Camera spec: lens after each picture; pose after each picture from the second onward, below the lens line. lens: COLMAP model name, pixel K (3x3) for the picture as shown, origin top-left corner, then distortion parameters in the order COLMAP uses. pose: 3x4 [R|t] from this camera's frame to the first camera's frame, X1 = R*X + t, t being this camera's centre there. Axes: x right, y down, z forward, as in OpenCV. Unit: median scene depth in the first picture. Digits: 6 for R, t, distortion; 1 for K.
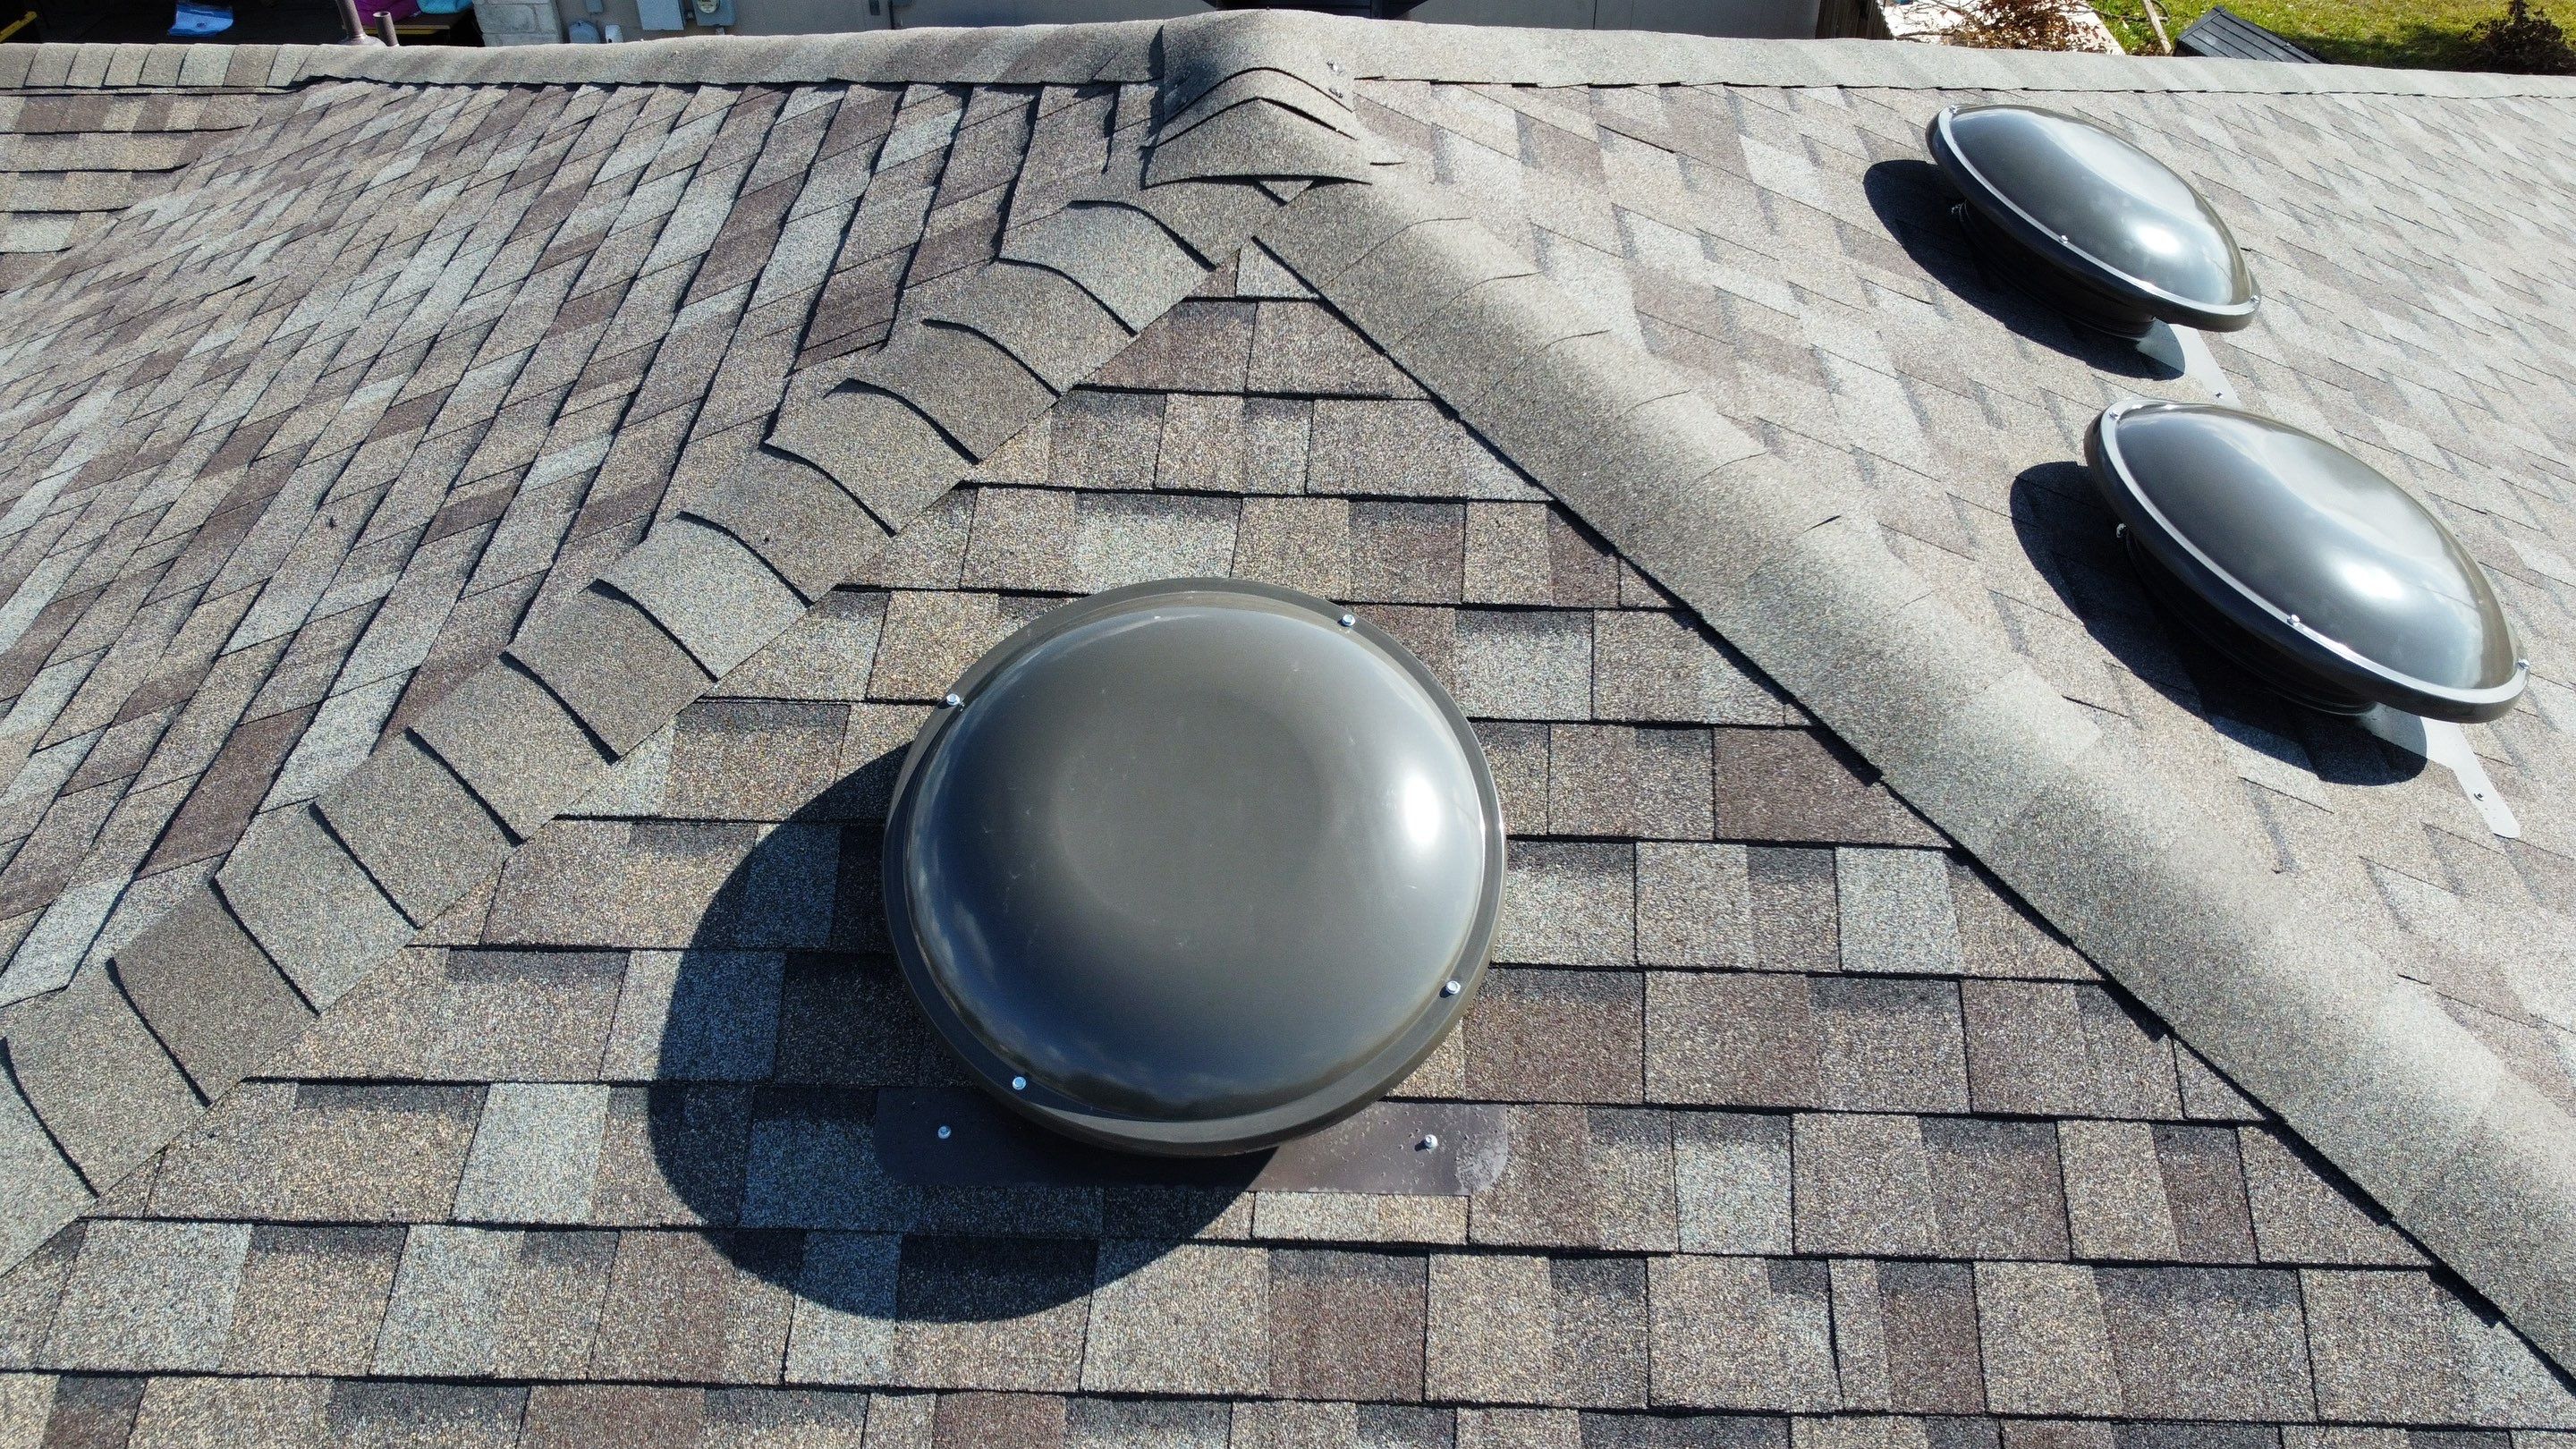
lens RADIAL K [[1954.5, 0, 1286.9], [0, 1954.5, 743.0], [0, 0, 1]] dist [0.010767, -0.024872]
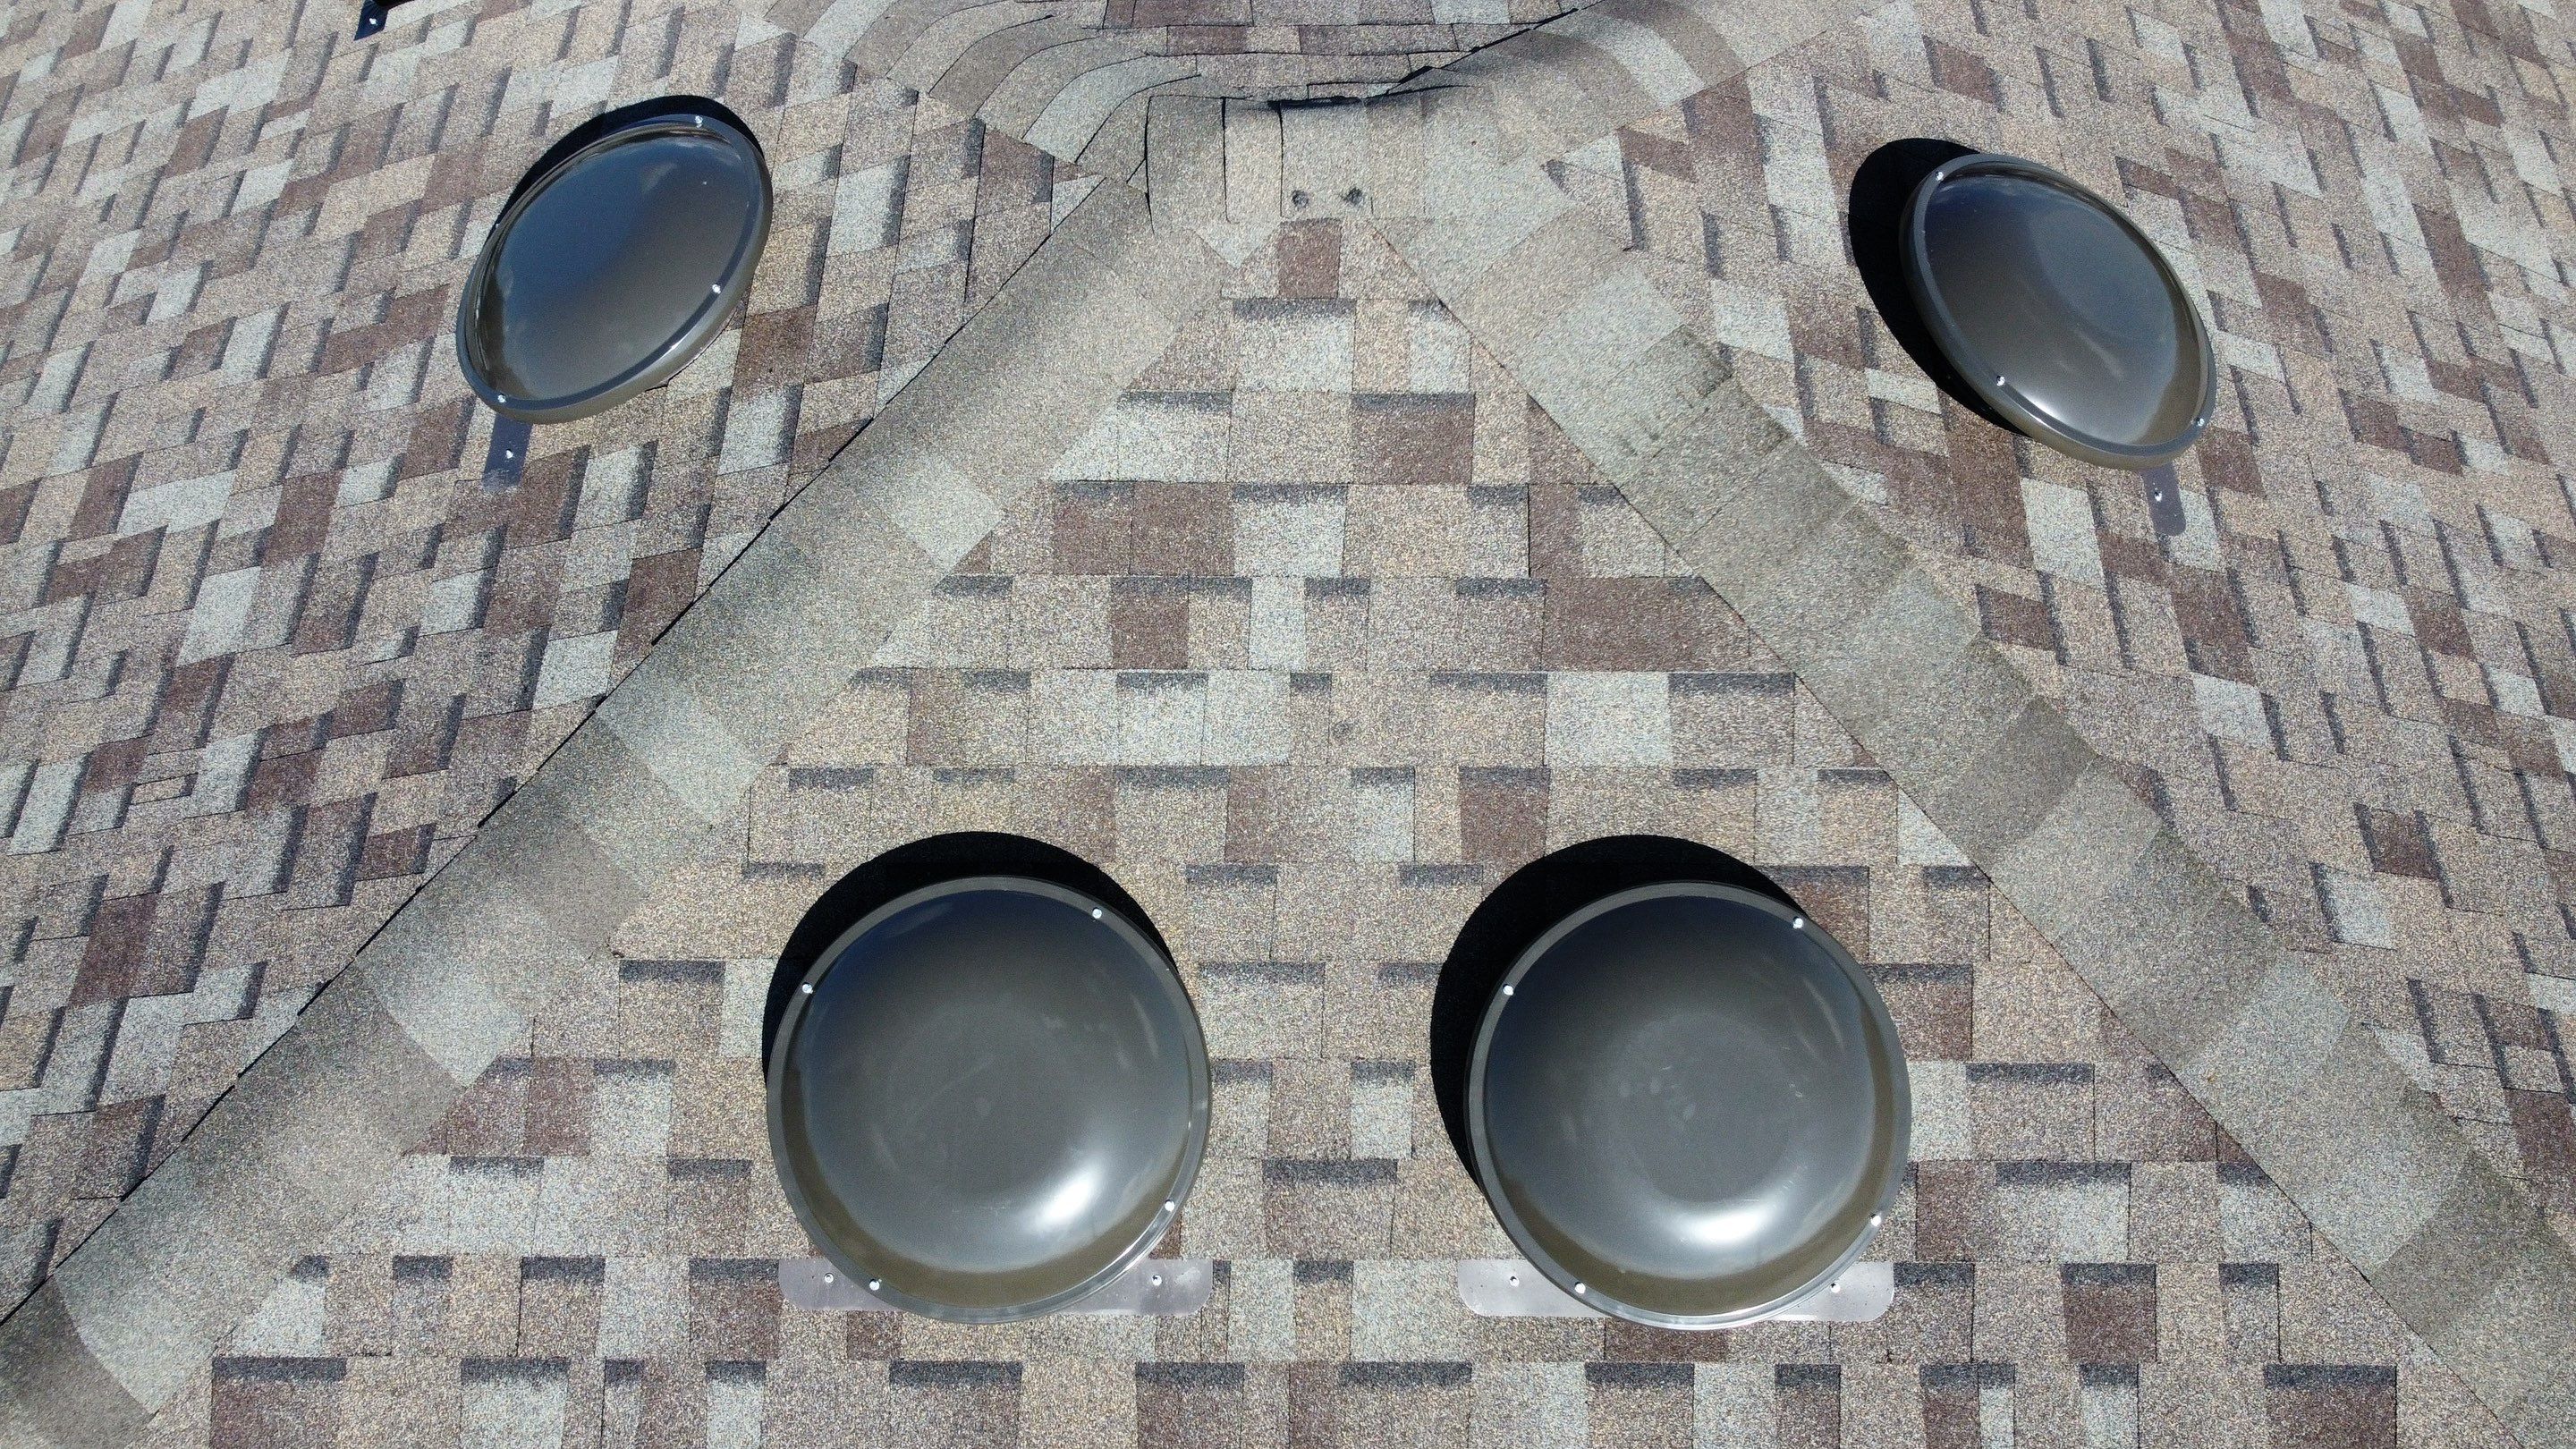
lens RADIAL K [[1954.5, 0, 1281.8], [0, 1954.5, 742.1], [0, 0, 1]] dist [0.010767, -0.024872]
pose [[0.020016, 0.881239, -0.472248, 1.043142], [-0.654334, 0.368681, 0.660244, -1.195058], [0.755941, 0.295792, 0.584004, 0.531206]]
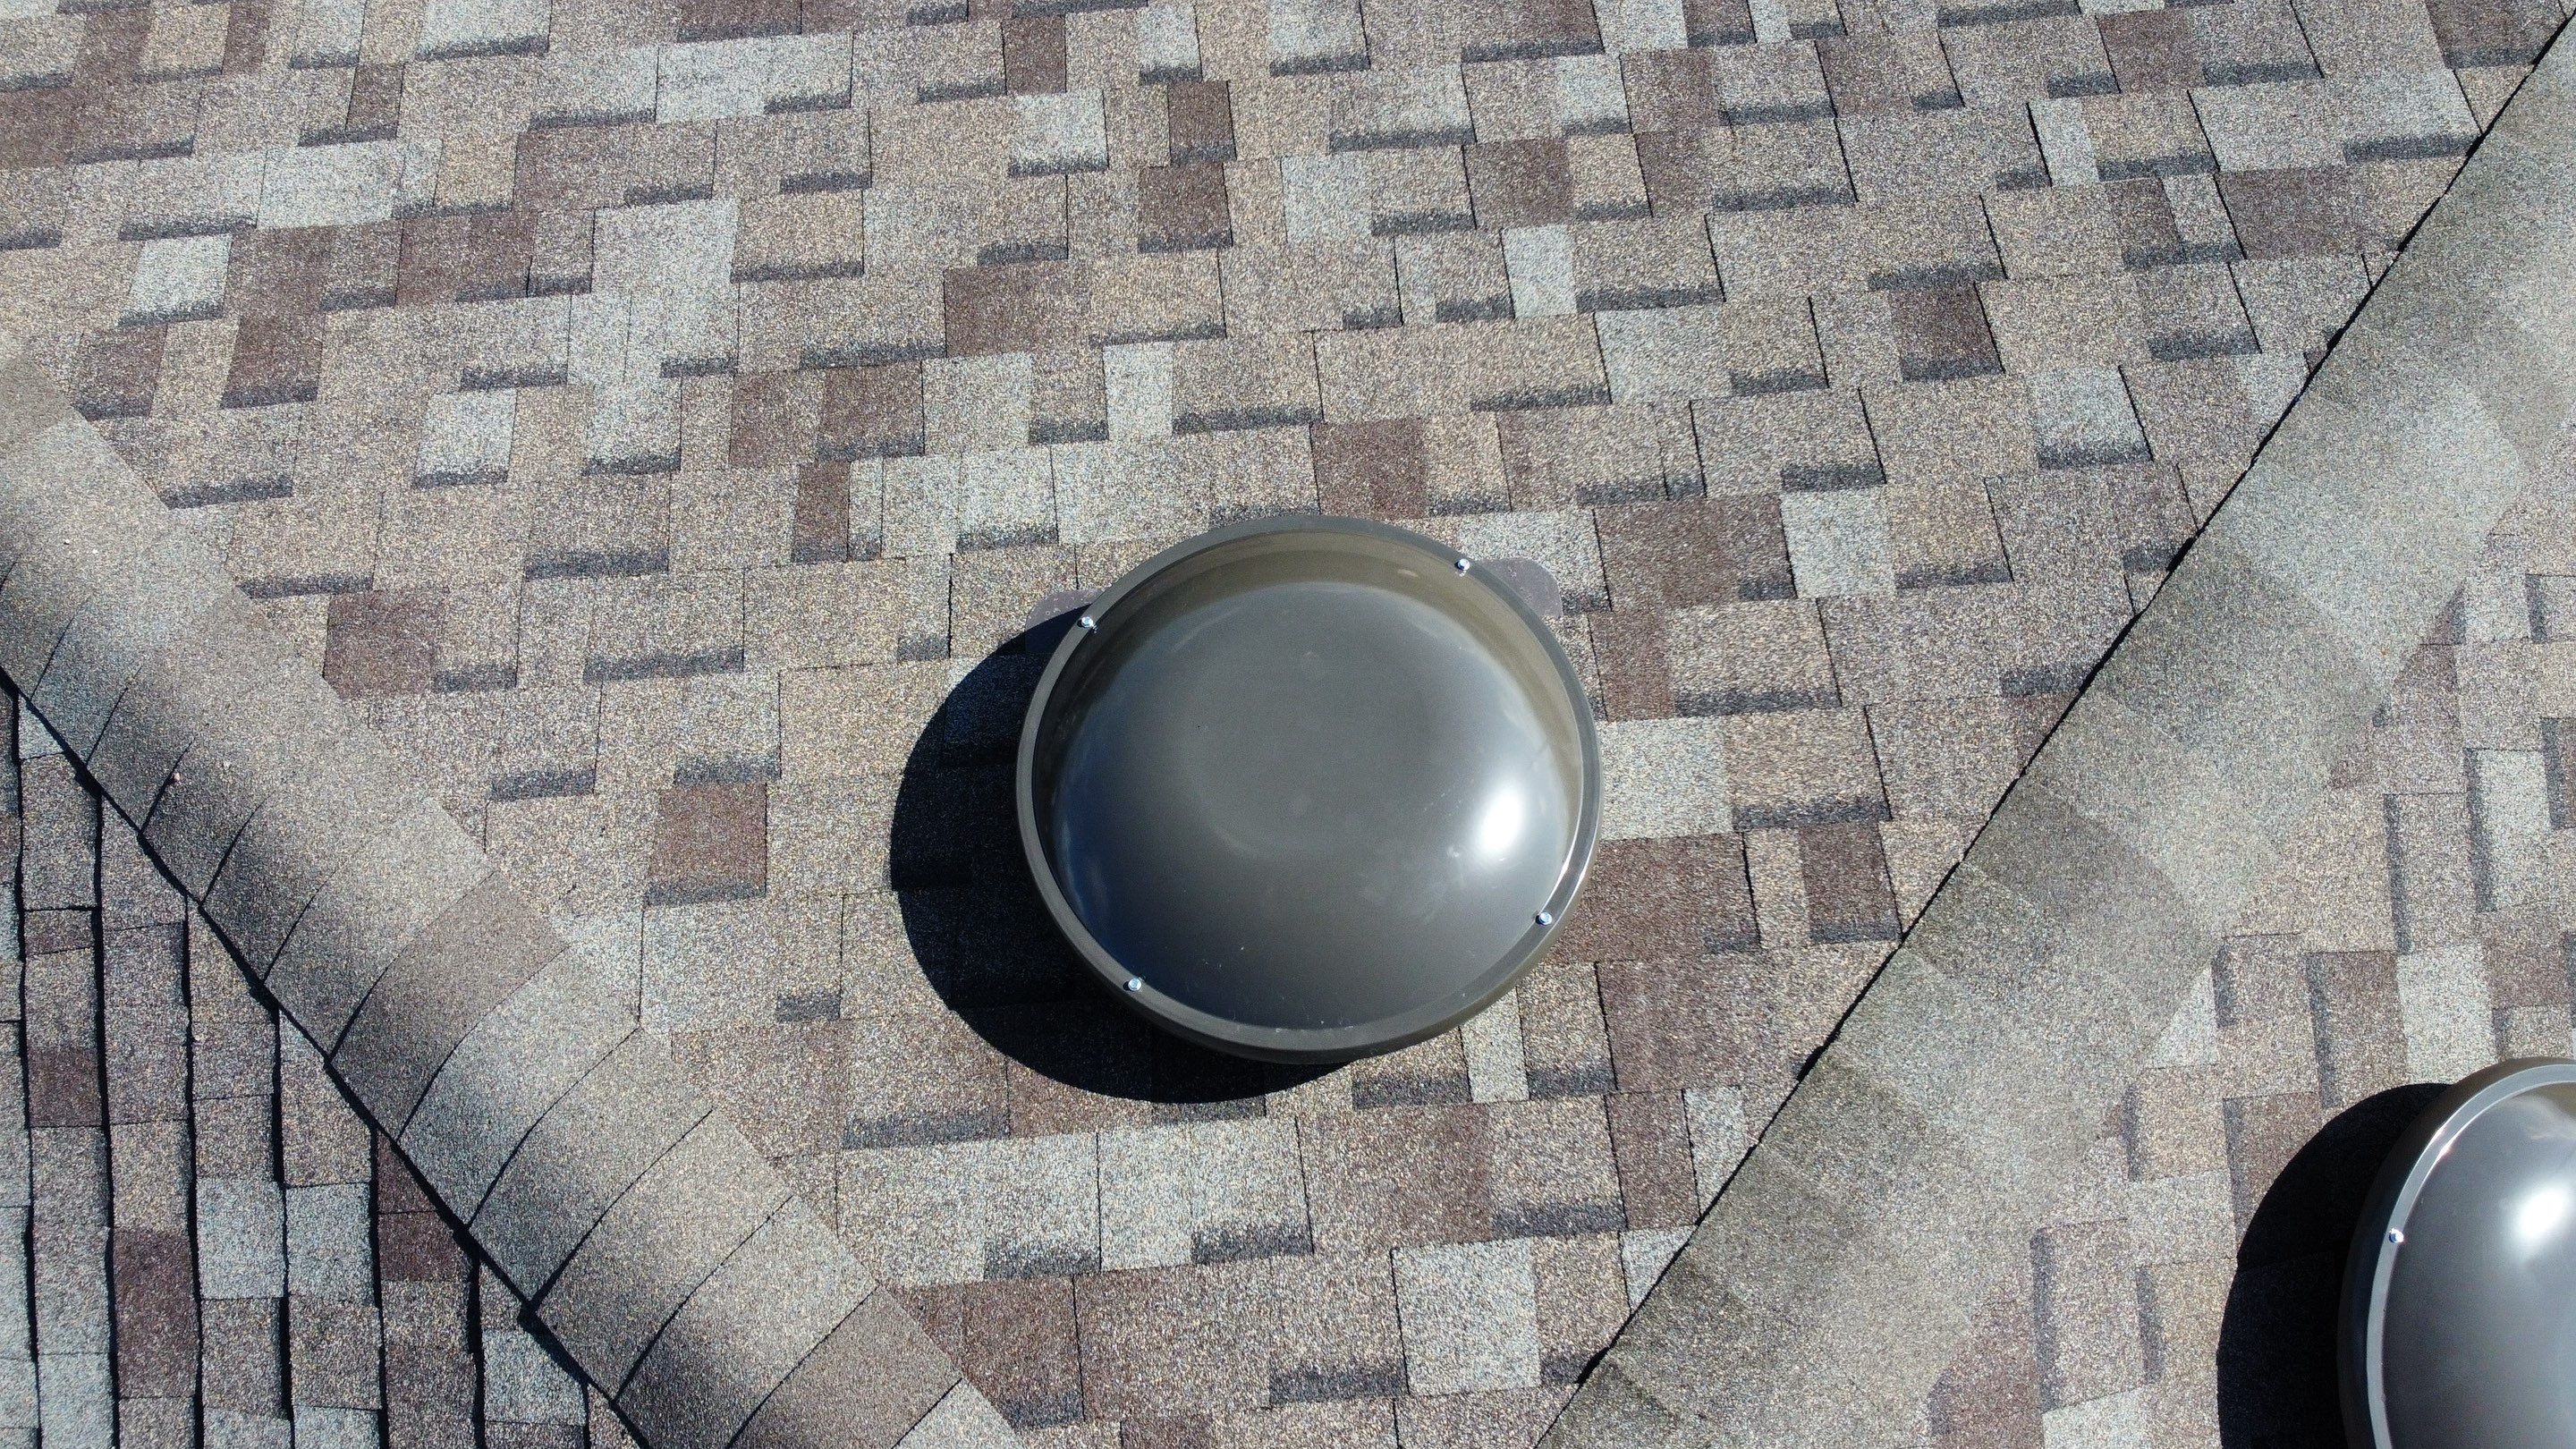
lens RADIAL K [[1954.5, 0, 1290.3], [0, 1954.5, 736.3], [0, 0, 1]] dist [0.010767, -0.024872]
pose [[0.995530, -0.094440, 0.000692, 0.016113], [0.065444, 0.695119, 0.715909, -1.419695], [-0.068091, -0.712664, 0.698193, 1.124486]]
